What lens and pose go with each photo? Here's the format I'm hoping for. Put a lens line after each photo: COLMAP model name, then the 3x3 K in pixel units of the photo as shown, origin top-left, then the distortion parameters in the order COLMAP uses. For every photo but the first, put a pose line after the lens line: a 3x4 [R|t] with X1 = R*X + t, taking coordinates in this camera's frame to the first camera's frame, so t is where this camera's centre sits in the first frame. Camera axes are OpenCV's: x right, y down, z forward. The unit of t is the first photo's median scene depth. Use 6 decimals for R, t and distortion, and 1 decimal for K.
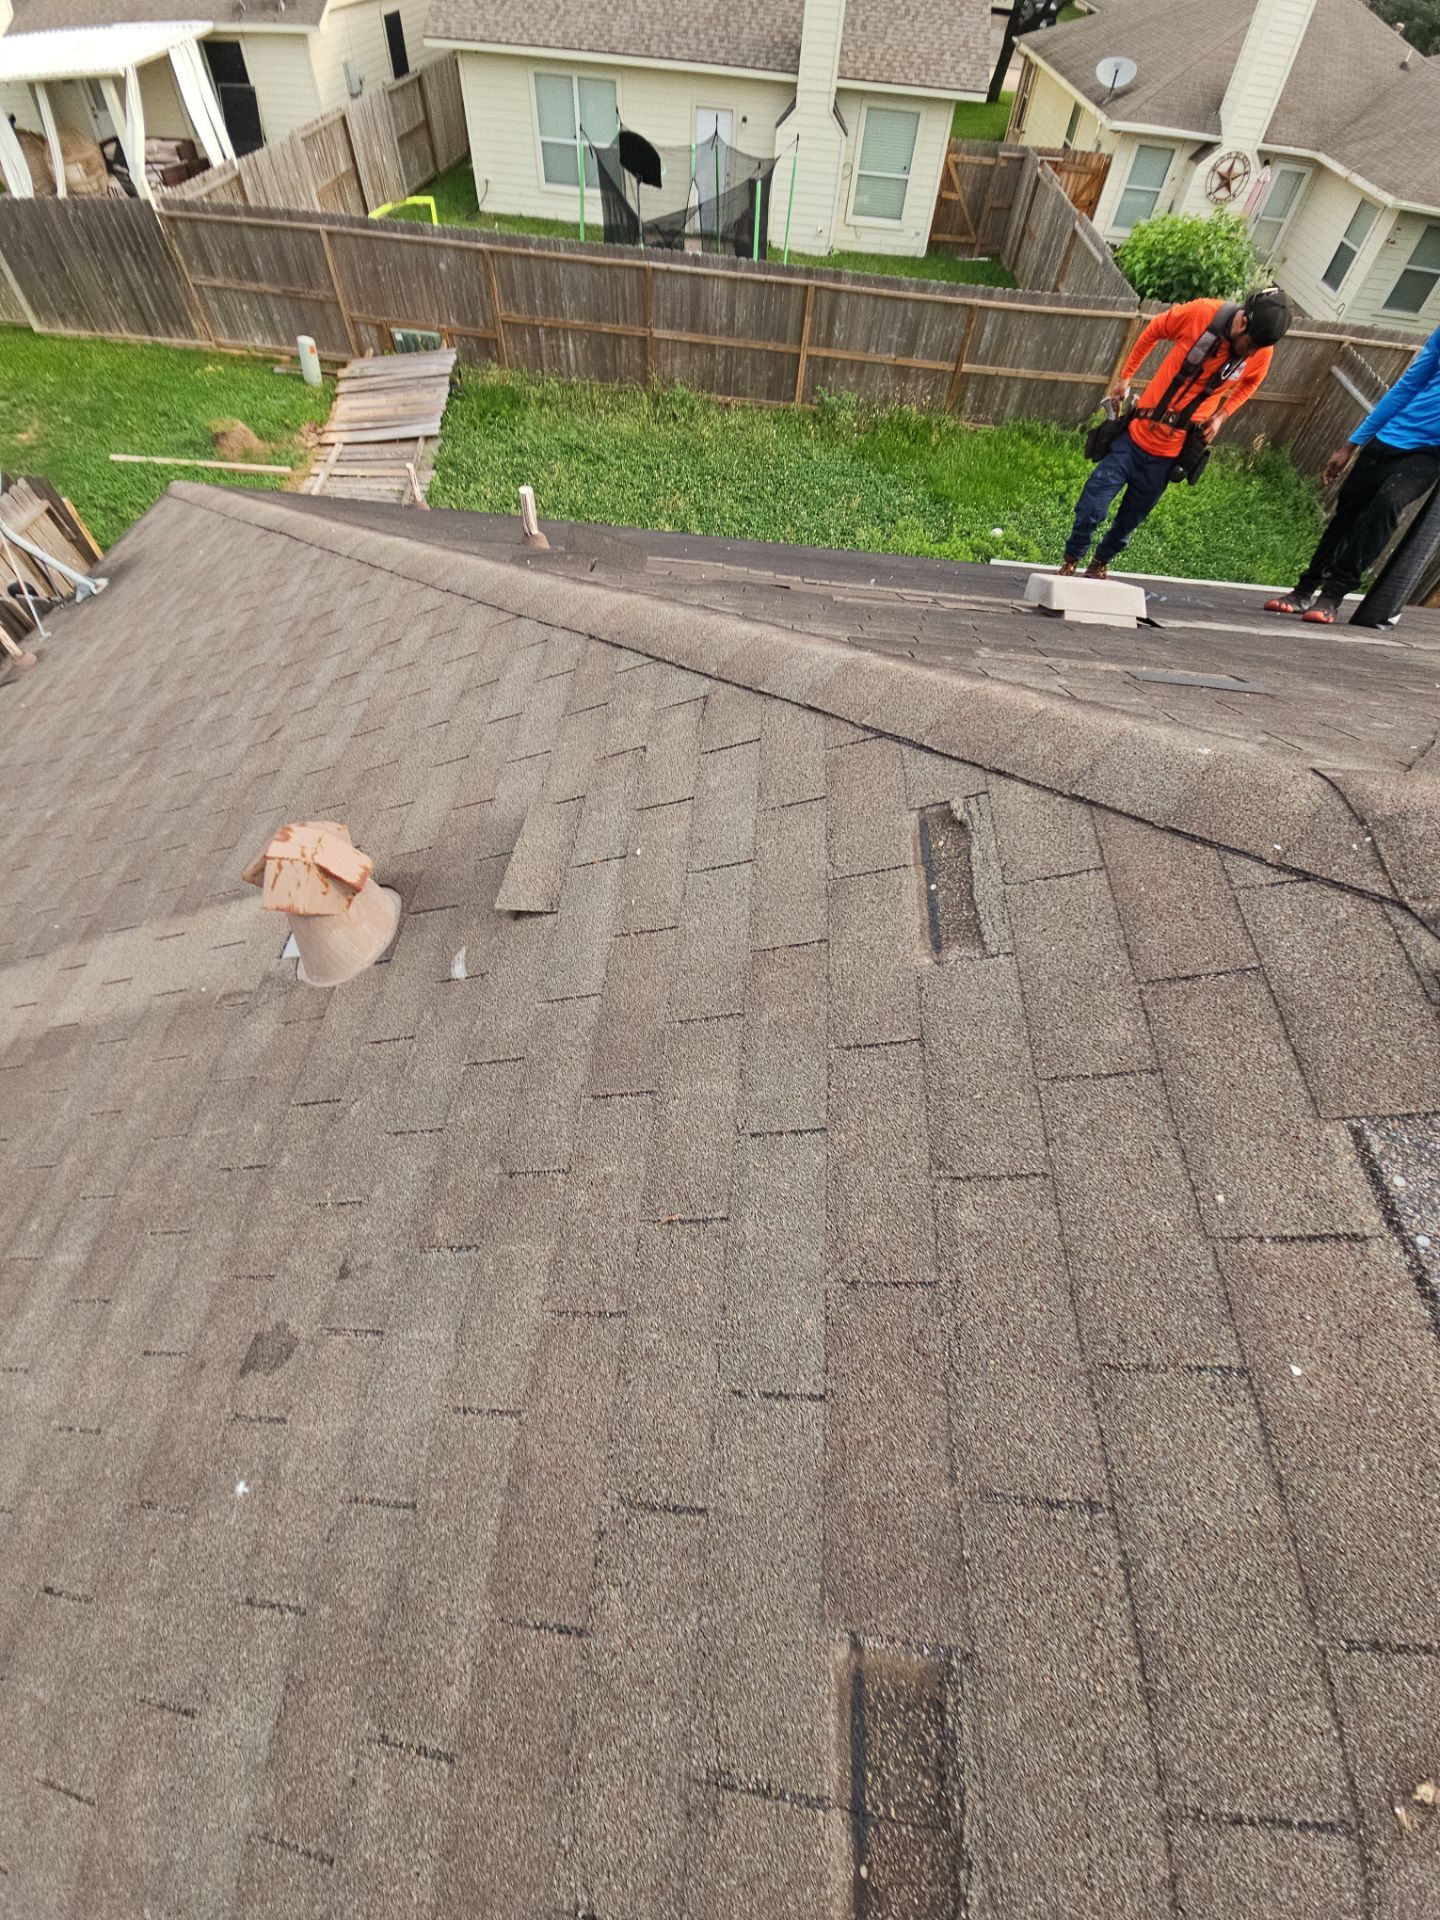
lens RADIAL K [[799.2, 0, 717.2], [0, 799.2, 957.9], [0, 0, 1]] dist [0.008527, -0.006376]
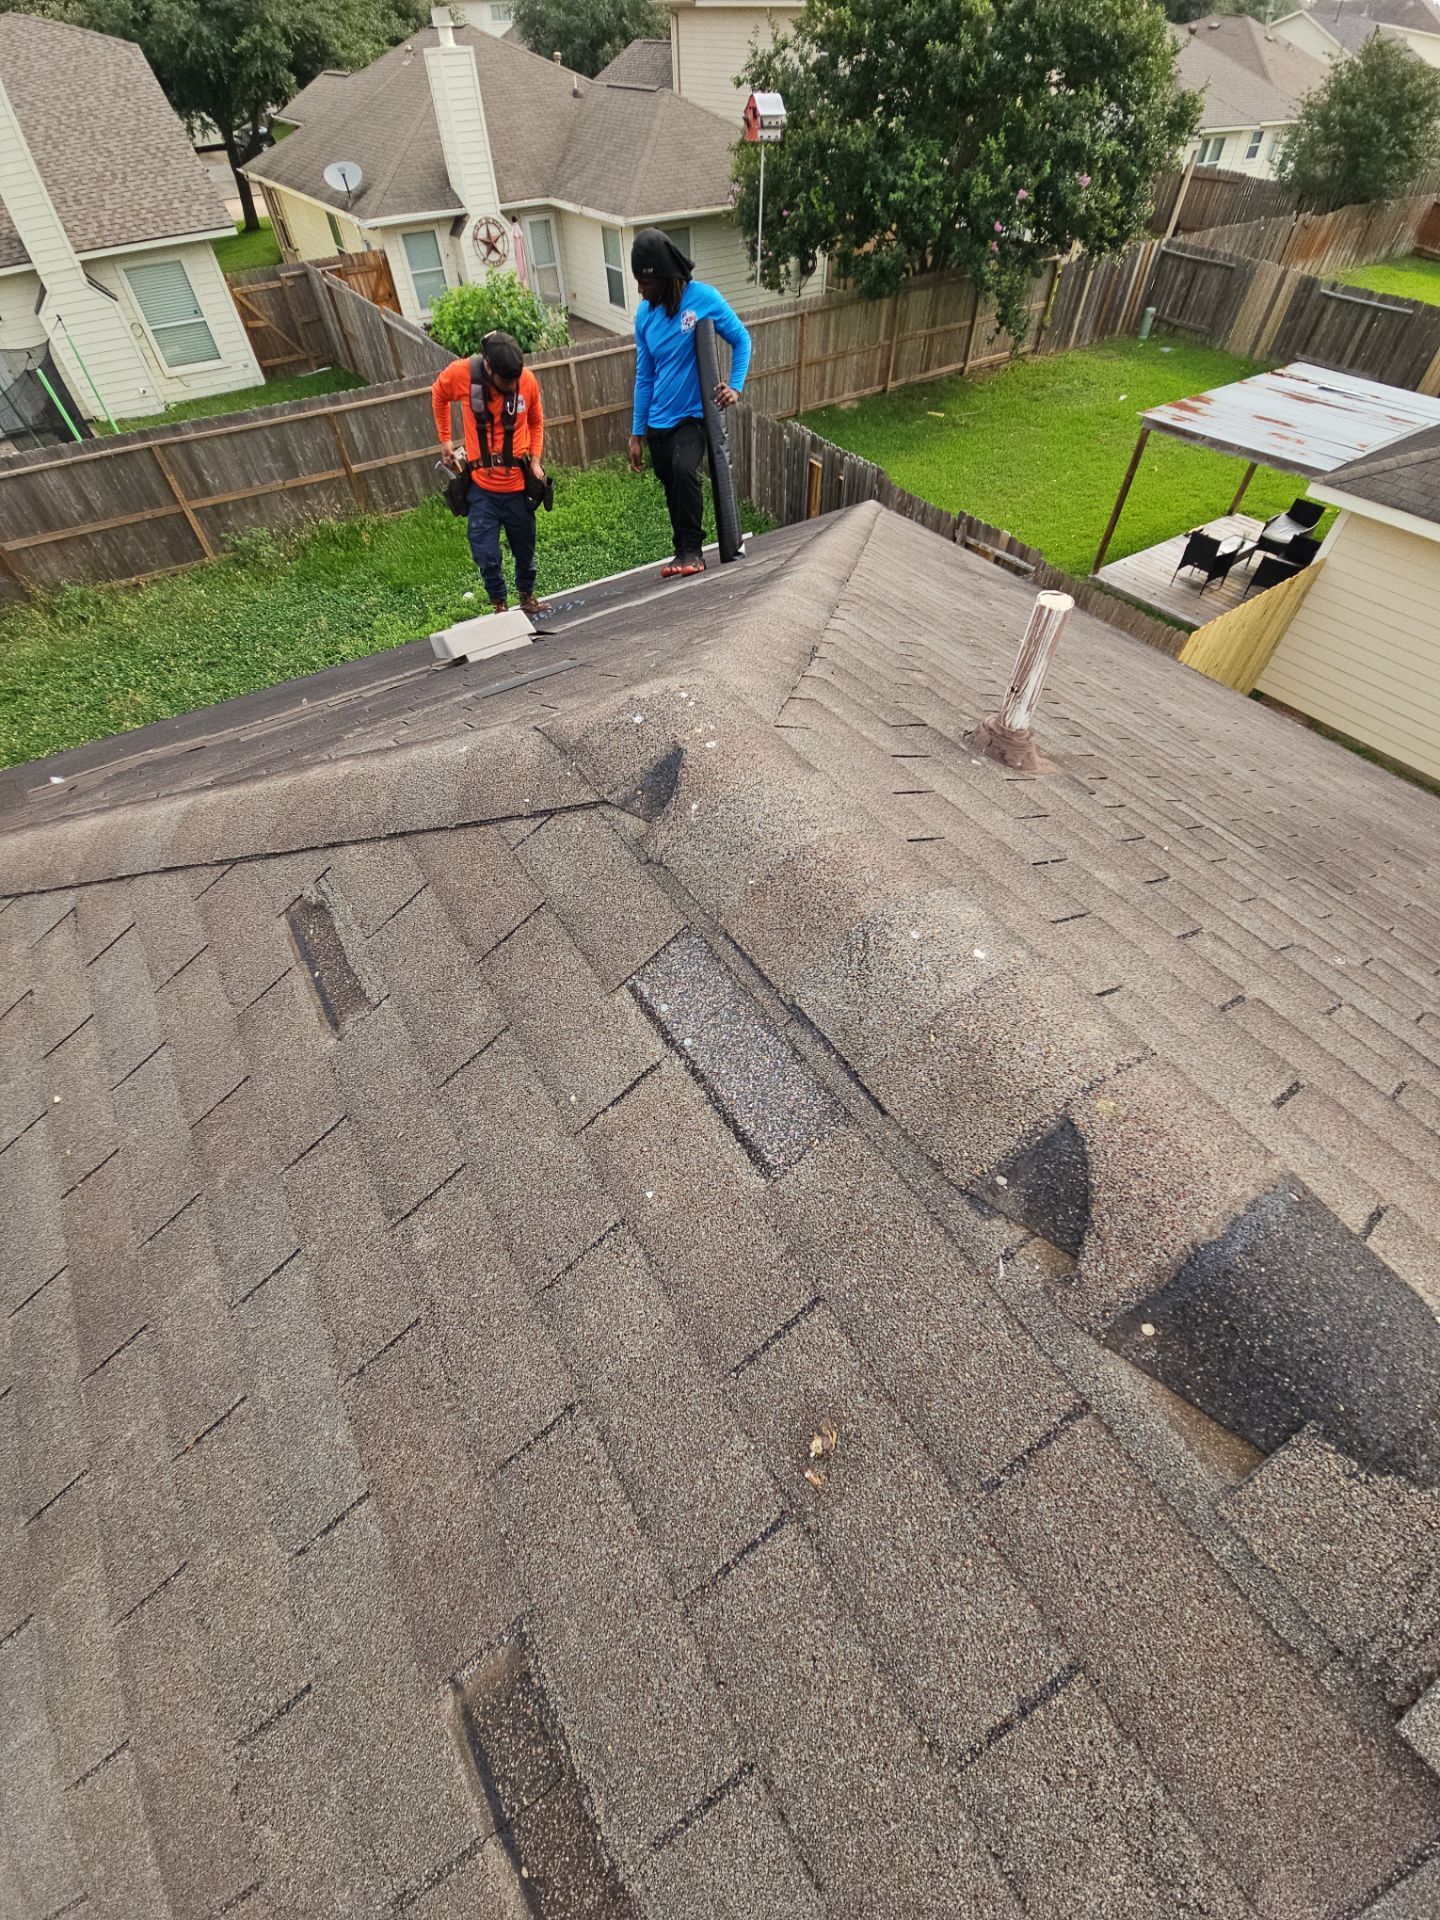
lens RADIAL K [[798.6, 0, 743.3], [0, 798.6, 952.7], [0, 0, 1]] dist [0.002633, 0.000357]
pose [[0.786767, -0.521058, 0.330902, 0.357579], [0.542107, 0.839652, 0.033227, 0.142228], [-0.295156, 0.153242, 0.943080, -0.120599]]
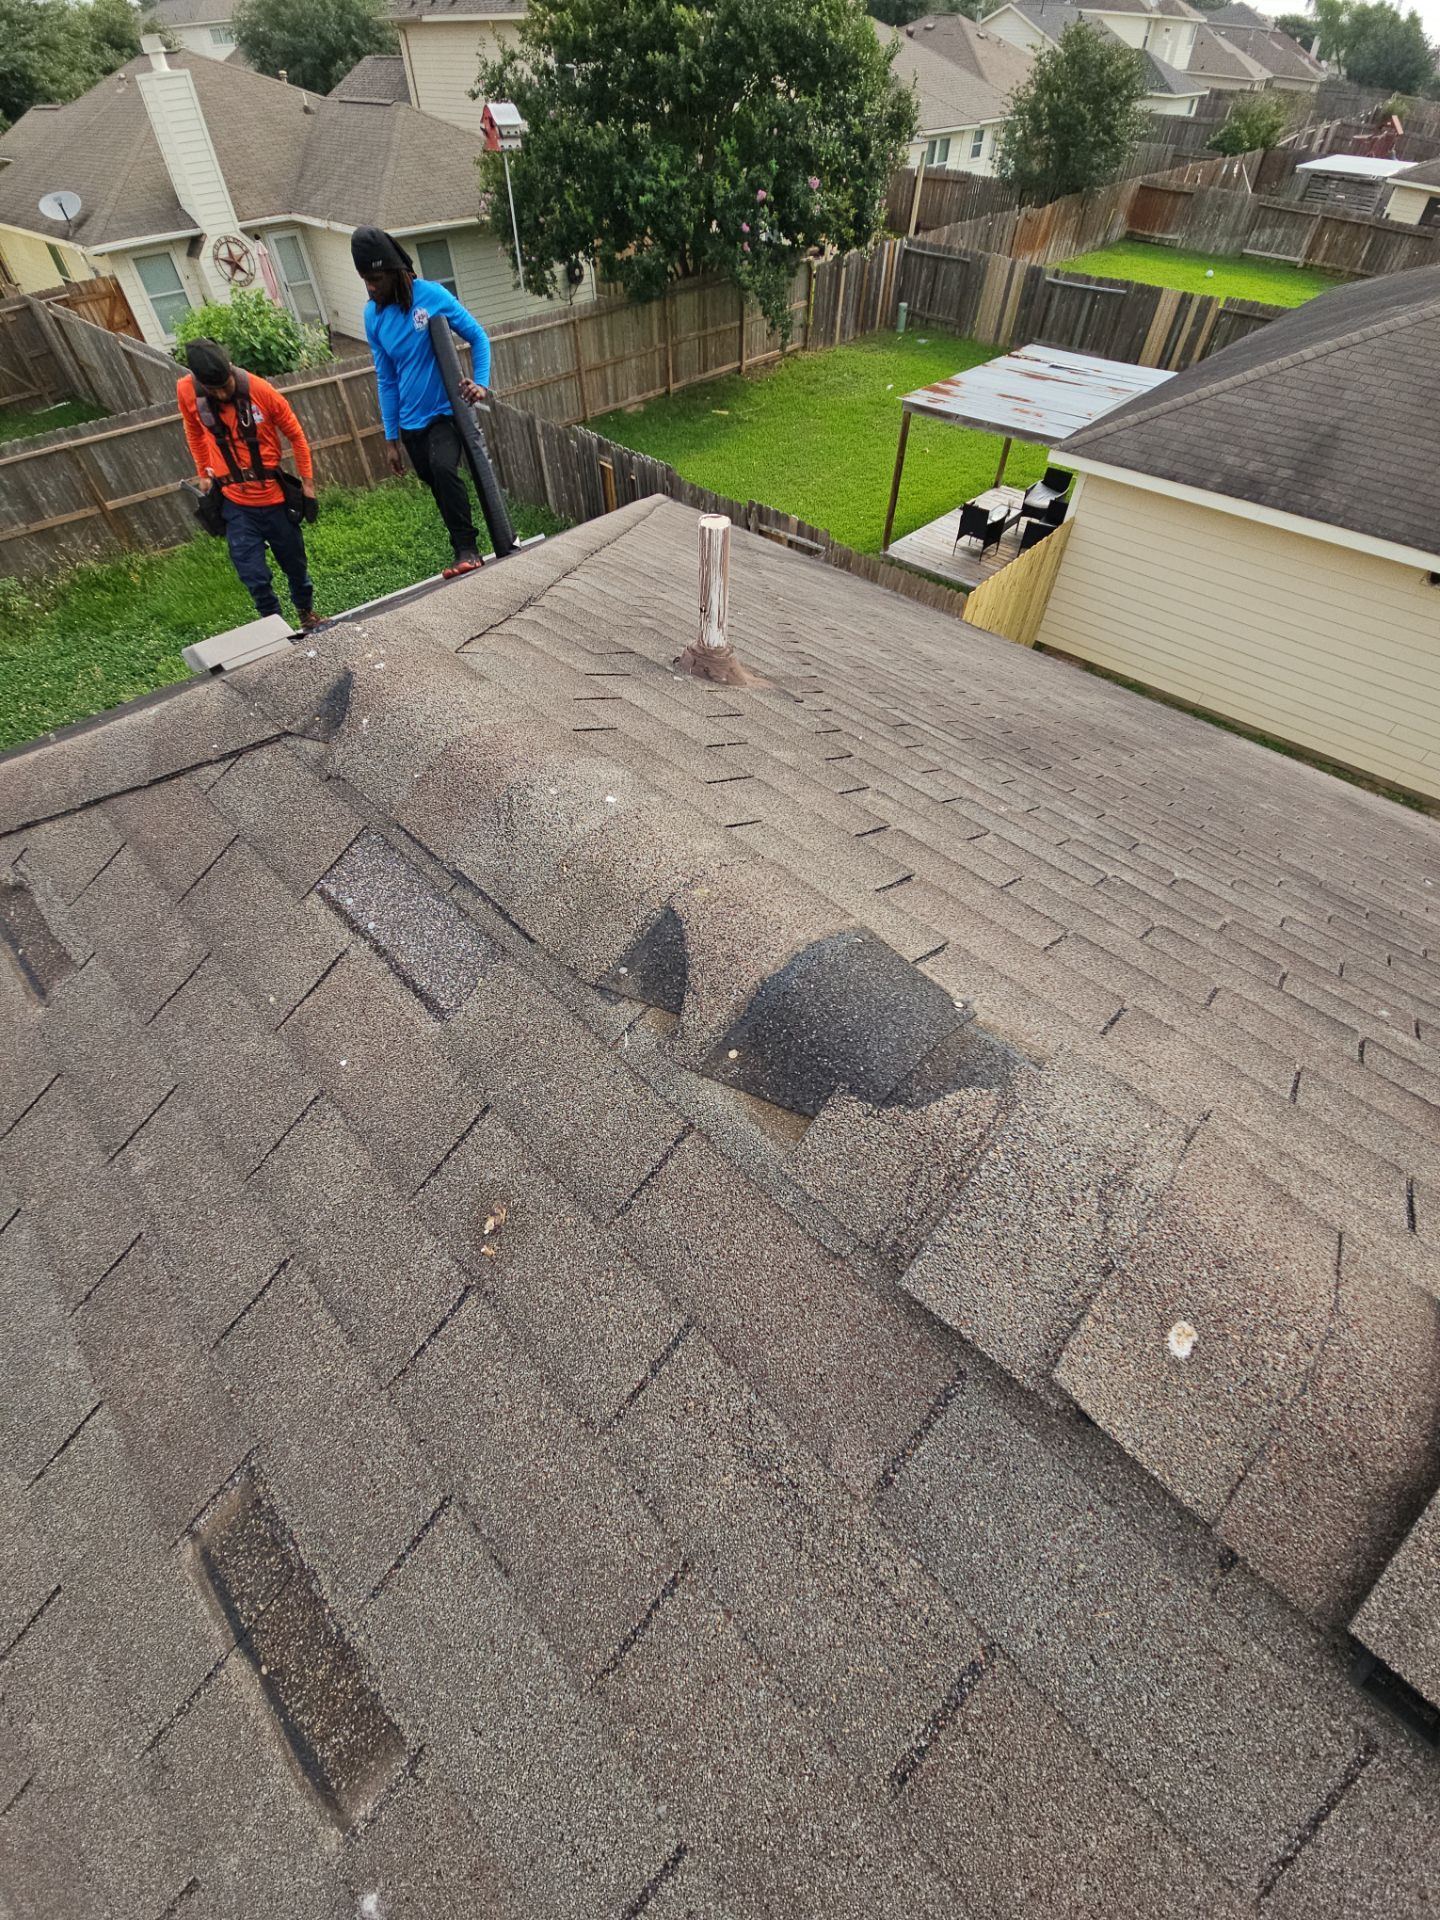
lens RADIAL K [[796.0, 0, 750.6], [0, 796.0, 950.6], [0, 0, 1]] dist [0.005631, -0.000785]
pose [[0.637955, -0.631095, 0.441286, 0.392948], [0.657633, 0.744633, 0.114197, 0.378360], [-0.400665, 0.217351, 0.890071, -0.243950]]
